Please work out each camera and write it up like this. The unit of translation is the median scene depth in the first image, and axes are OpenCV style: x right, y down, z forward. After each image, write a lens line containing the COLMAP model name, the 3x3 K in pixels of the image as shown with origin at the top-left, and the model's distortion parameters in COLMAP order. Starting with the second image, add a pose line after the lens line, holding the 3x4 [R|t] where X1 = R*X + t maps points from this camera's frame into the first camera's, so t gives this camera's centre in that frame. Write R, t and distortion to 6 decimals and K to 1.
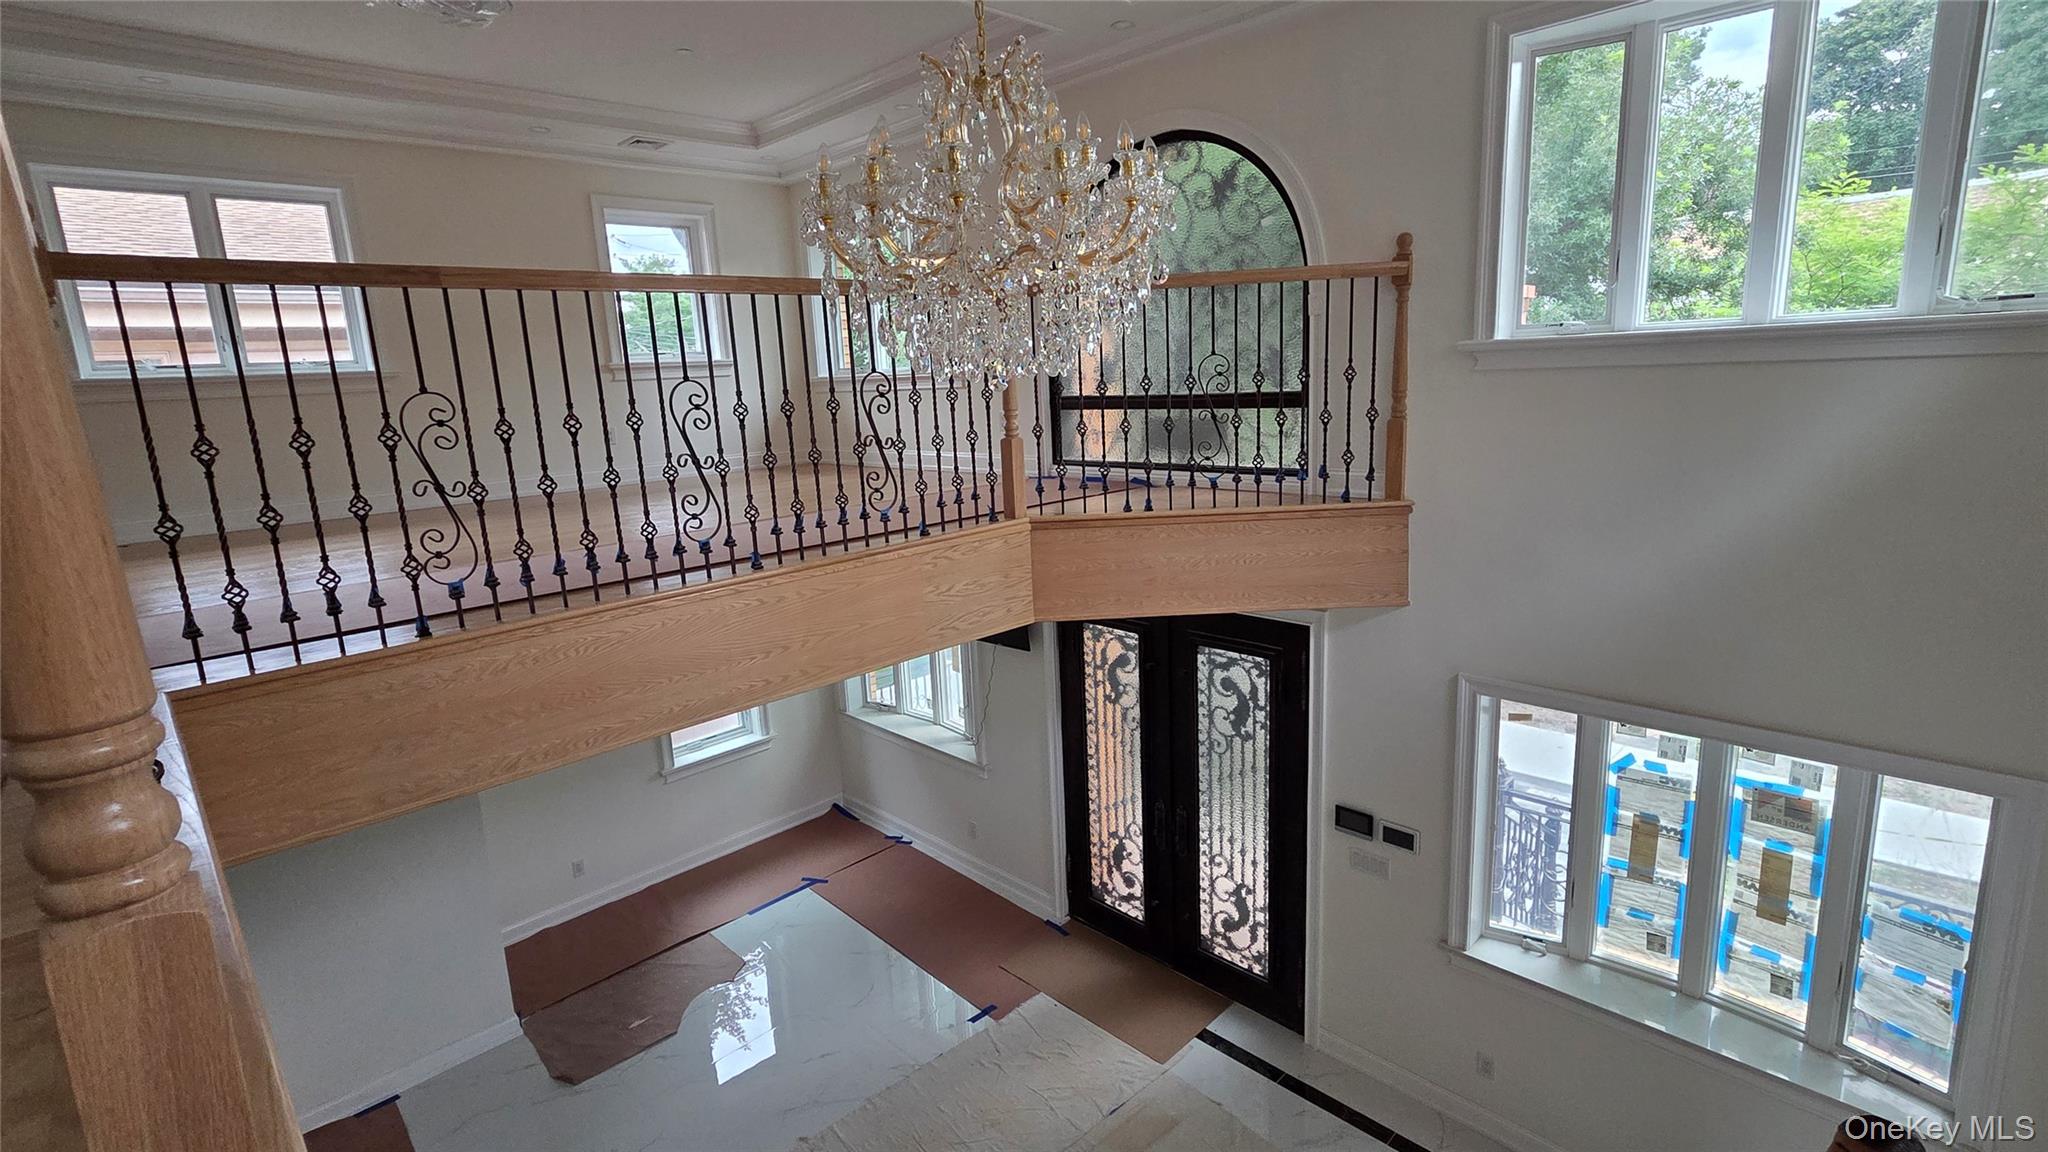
lens RADIAL K [[944.5, 0, 1022.8], [0, 944.5, 557.4], [0, 0, 1]] dist [0.001932, 0.000085]
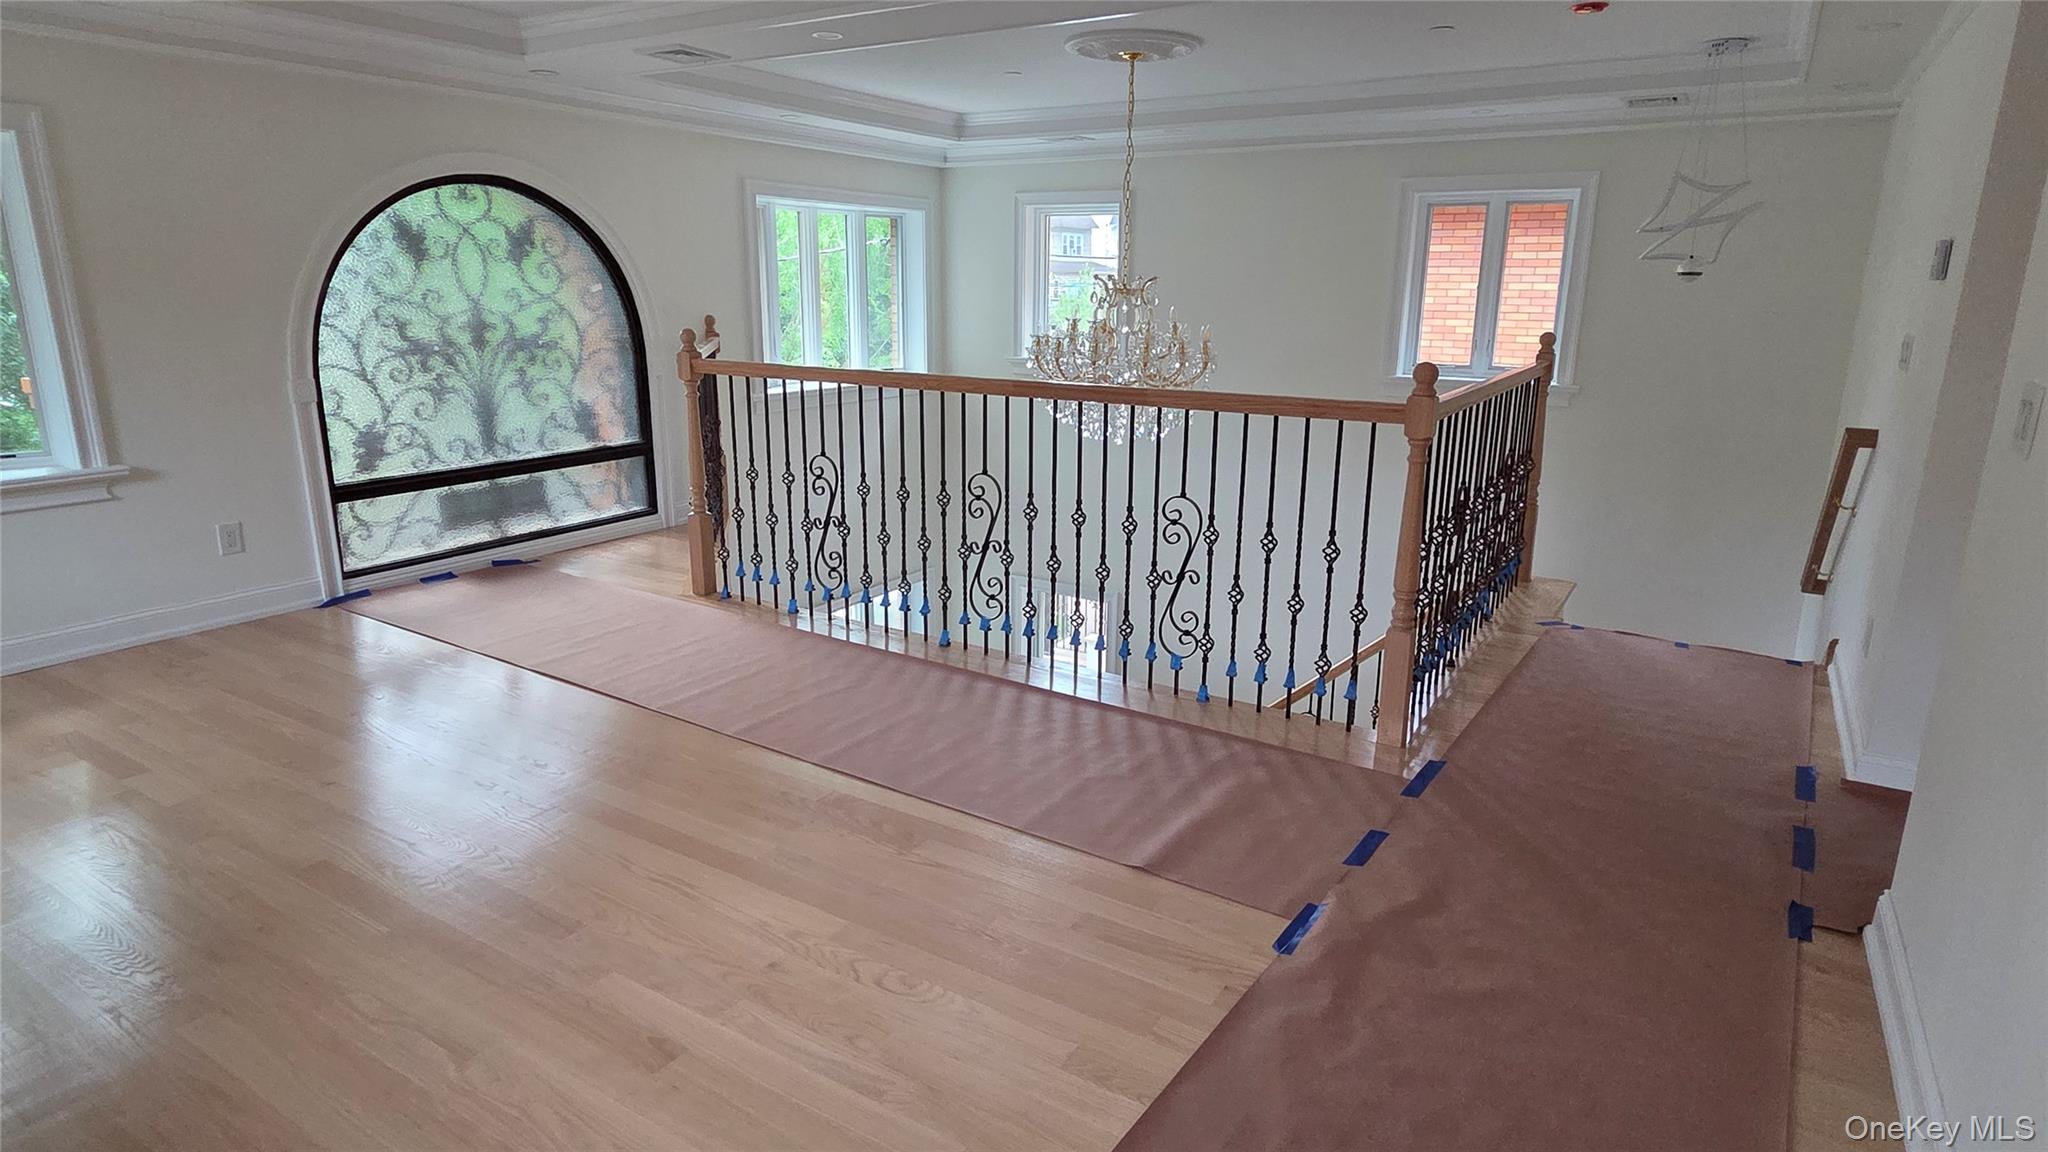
lens RADIAL K [[1097.7, 0, 1024.0], [0, 1097.7, 576.0], [0, 0, 1]] dist [0.002763, 0.000259]
pose [[-0.224582, -0.205886, 0.952457, -1.024594], [0.193600, 0.948513, 0.250683, -0.247781], [-0.955030, 0.240694, -0.173159, 0.777309]]
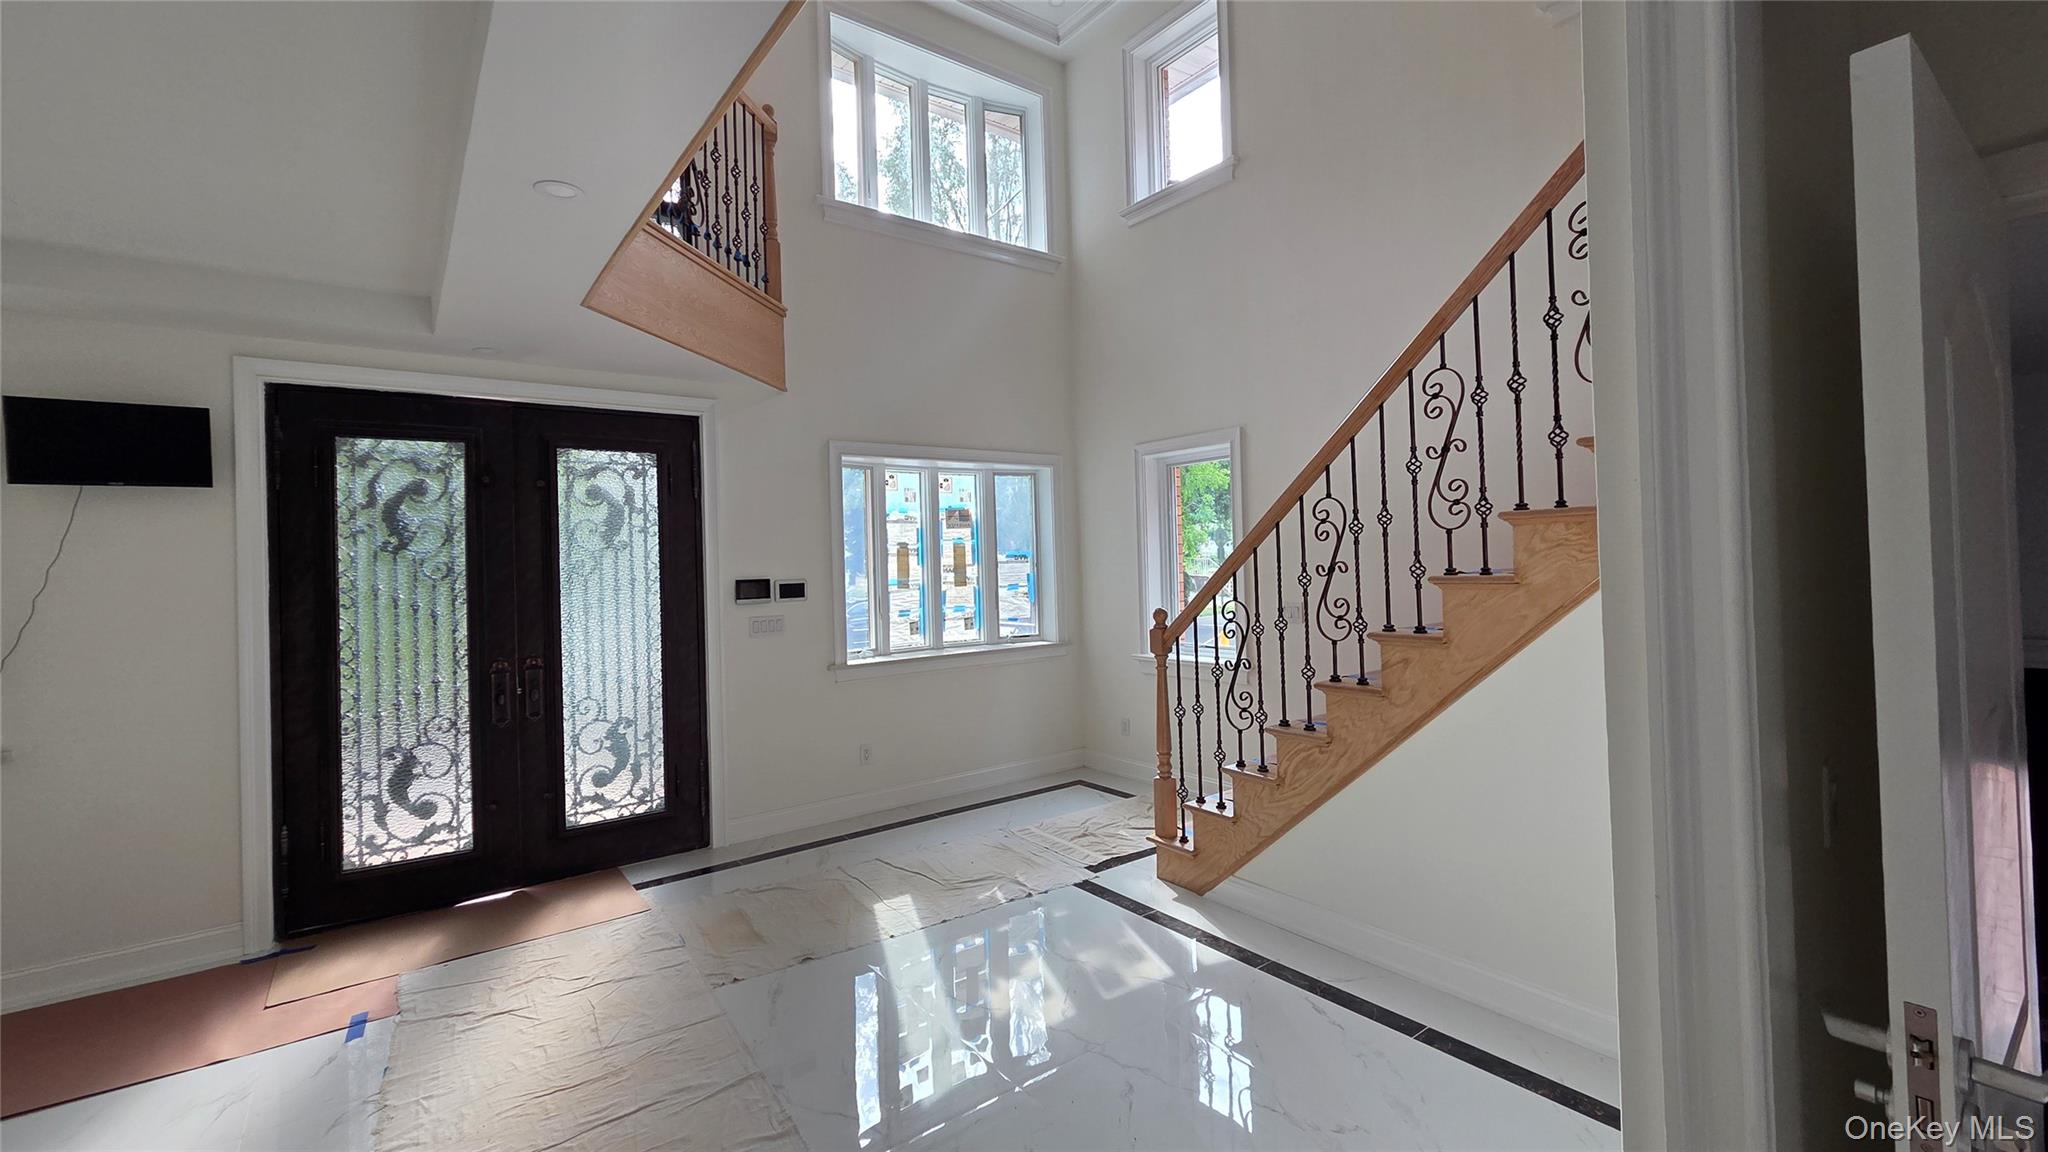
lens RADIAL K [[841.0, 0, 1027.5], [0, 841.0, 557.4], [0, 0, 1]] dist [0.000049, 0.000023]
pose [[0.138471, 0.053613, 0.988914, -0.581441], [0.222290, 0.971374, -0.083787, 0.385232], [-0.965097, 0.231428, 0.122589, 0.531283]]
